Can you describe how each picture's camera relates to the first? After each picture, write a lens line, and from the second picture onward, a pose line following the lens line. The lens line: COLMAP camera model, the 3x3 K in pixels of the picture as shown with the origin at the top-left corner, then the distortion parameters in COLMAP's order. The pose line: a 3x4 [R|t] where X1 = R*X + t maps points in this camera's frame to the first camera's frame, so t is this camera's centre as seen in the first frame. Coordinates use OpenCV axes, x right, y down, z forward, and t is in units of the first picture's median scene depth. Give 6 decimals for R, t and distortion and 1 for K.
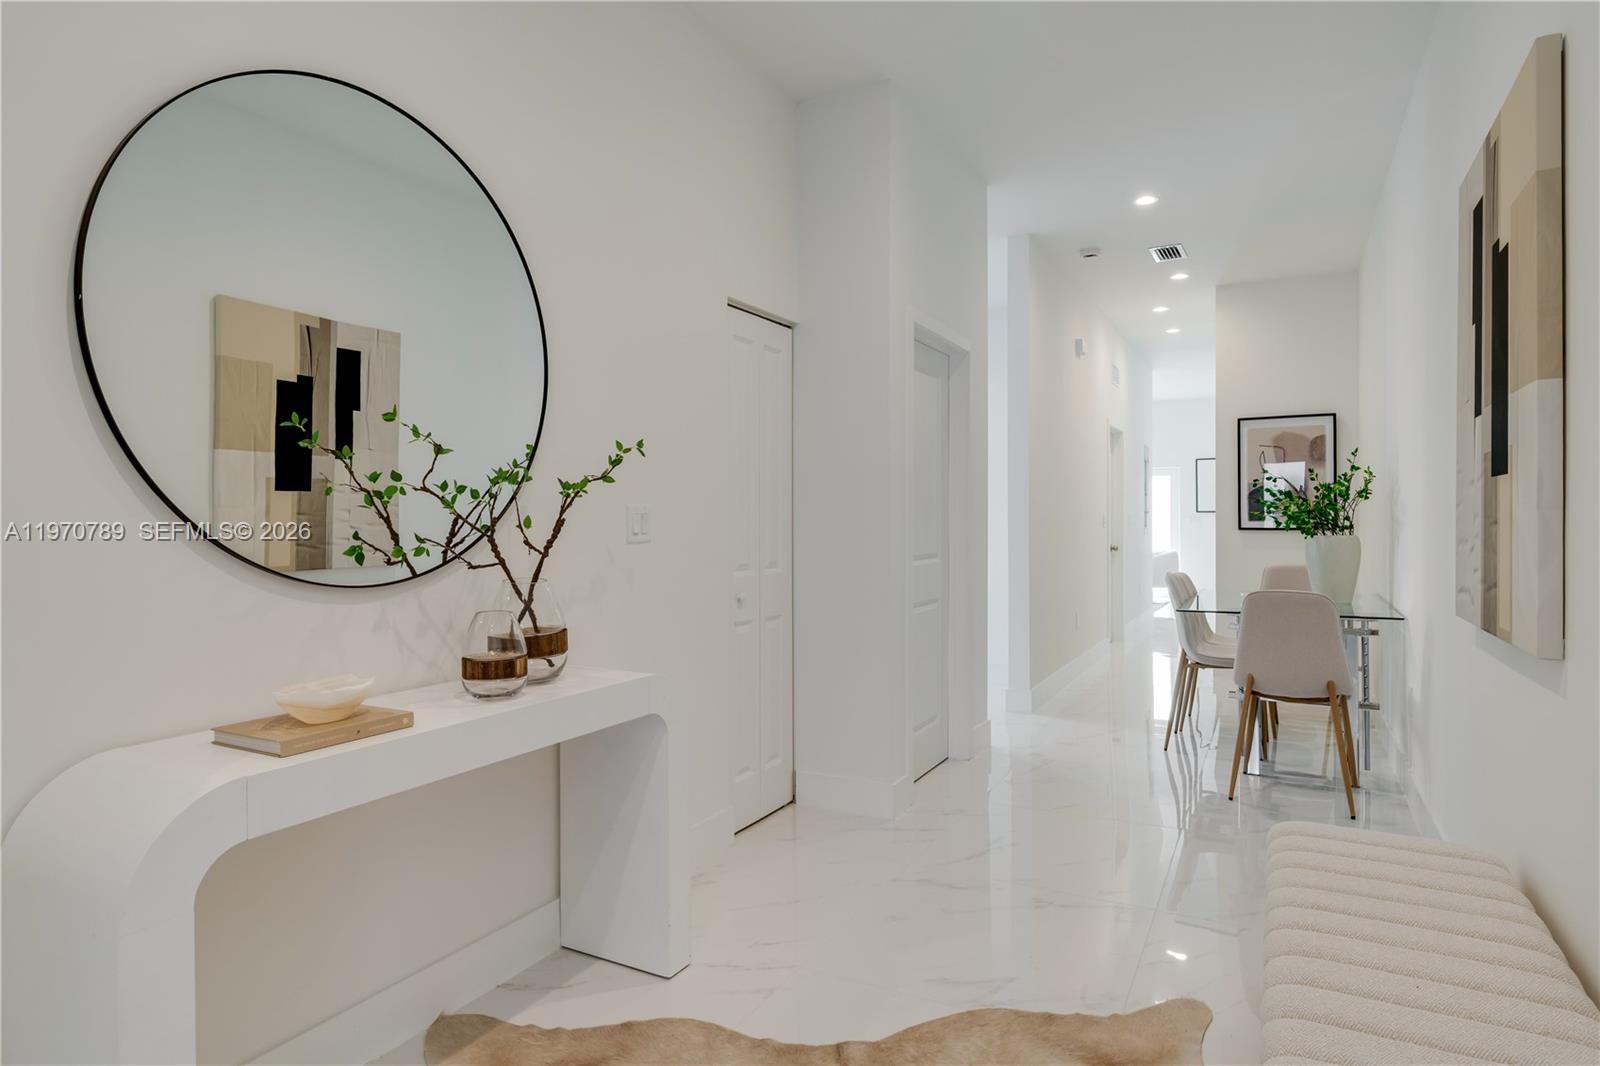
lens RADIAL K [[829.1, 0, 800.0], [0, 829.1, 533.0], [0, 0, 1]] dist [0.001408, 0.000858]
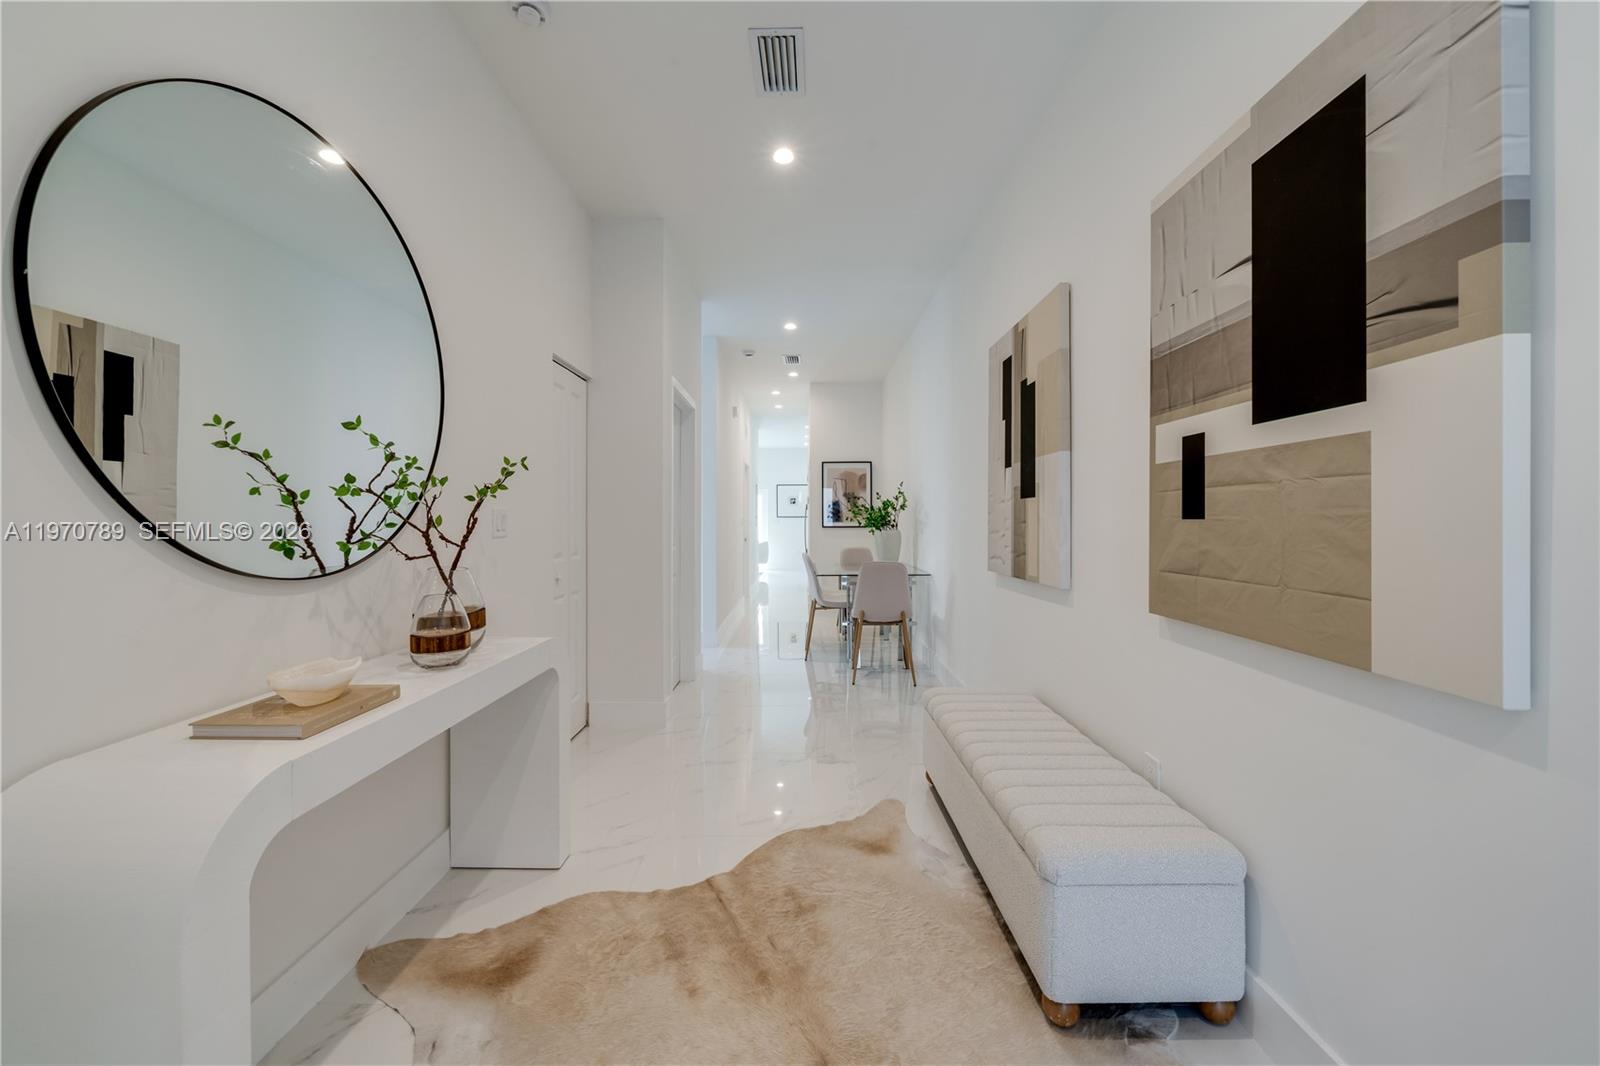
lens RADIAL K [[554.6, 0, 790.9], [0, 554.6, 527.9], [0, 0, 1]] dist [-0.001723, -0.000010]
pose [[0.901217, -0.002908, 0.433359, -0.223519], [0.004657, 0.999985, -0.002976, 0.002403], [-0.433344, 0.004700, 0.901217, 0.052761]]
